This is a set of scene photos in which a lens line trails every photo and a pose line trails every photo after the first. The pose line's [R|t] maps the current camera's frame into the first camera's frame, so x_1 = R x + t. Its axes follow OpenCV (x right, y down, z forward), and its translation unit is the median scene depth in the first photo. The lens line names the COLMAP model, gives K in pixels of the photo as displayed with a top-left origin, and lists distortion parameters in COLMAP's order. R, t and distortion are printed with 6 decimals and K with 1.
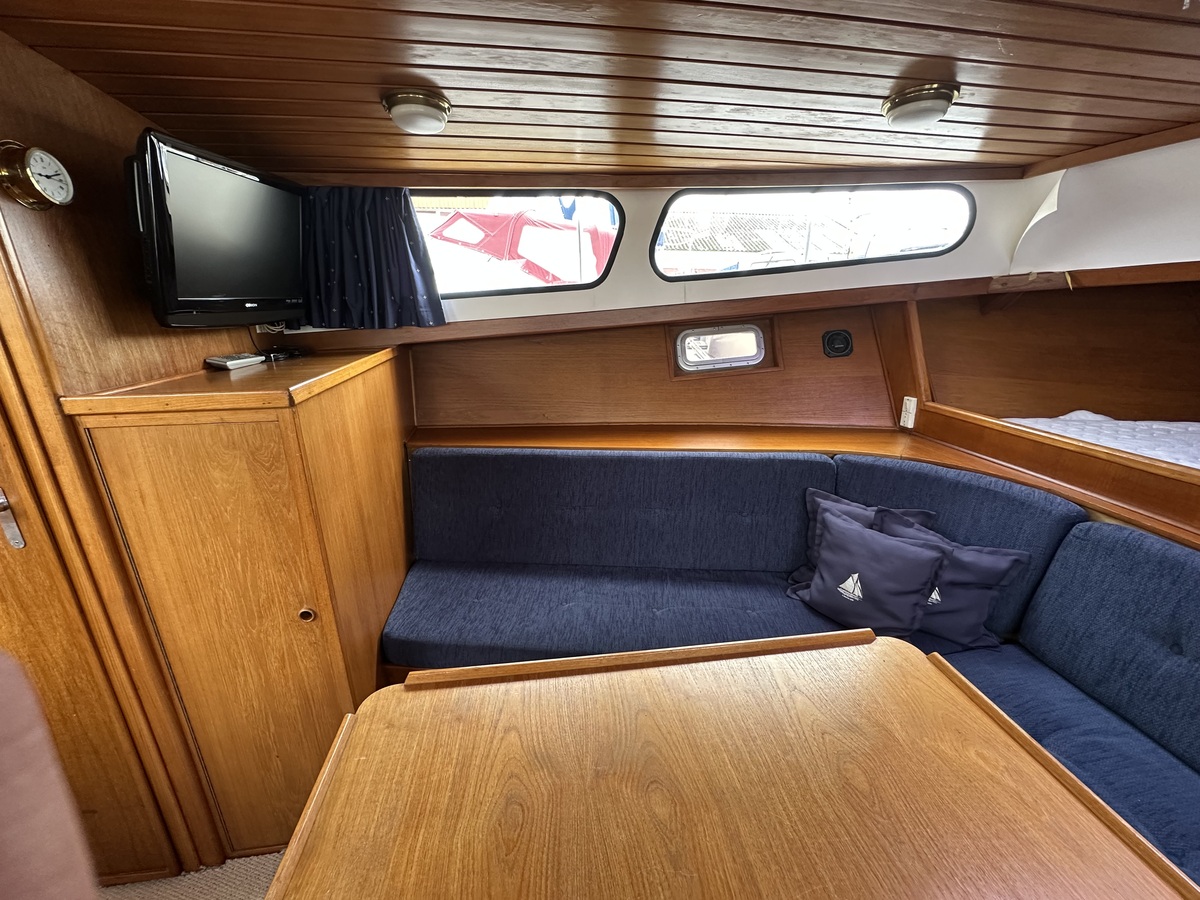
lens RADIAL K [[477.2, 0, 600.6], [0, 477.2, 450.1], [0, 0, 1]] dist [-0.003841, 0.000499]
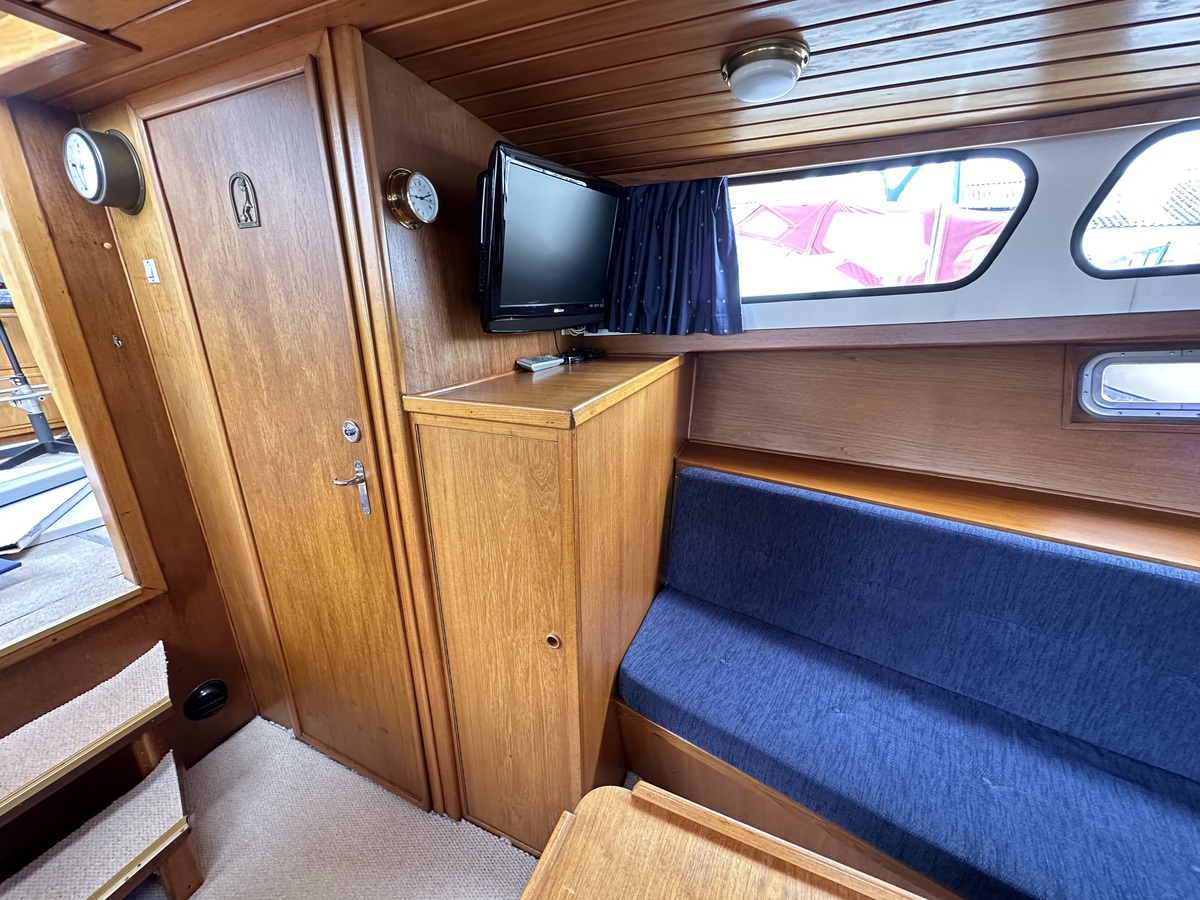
lens RADIAL K [[477.2, 0, 600.6], [0, 477.2, 450.1], [0, 0, 1]] dist [-0.003841, 0.000499]
pose [[0.850930, 0.161234, -0.499921, -0.115031], [-0.157120, 0.986279, 0.050655, -0.086823], [0.501230, 0.035444, 0.864588, 0.199019]]
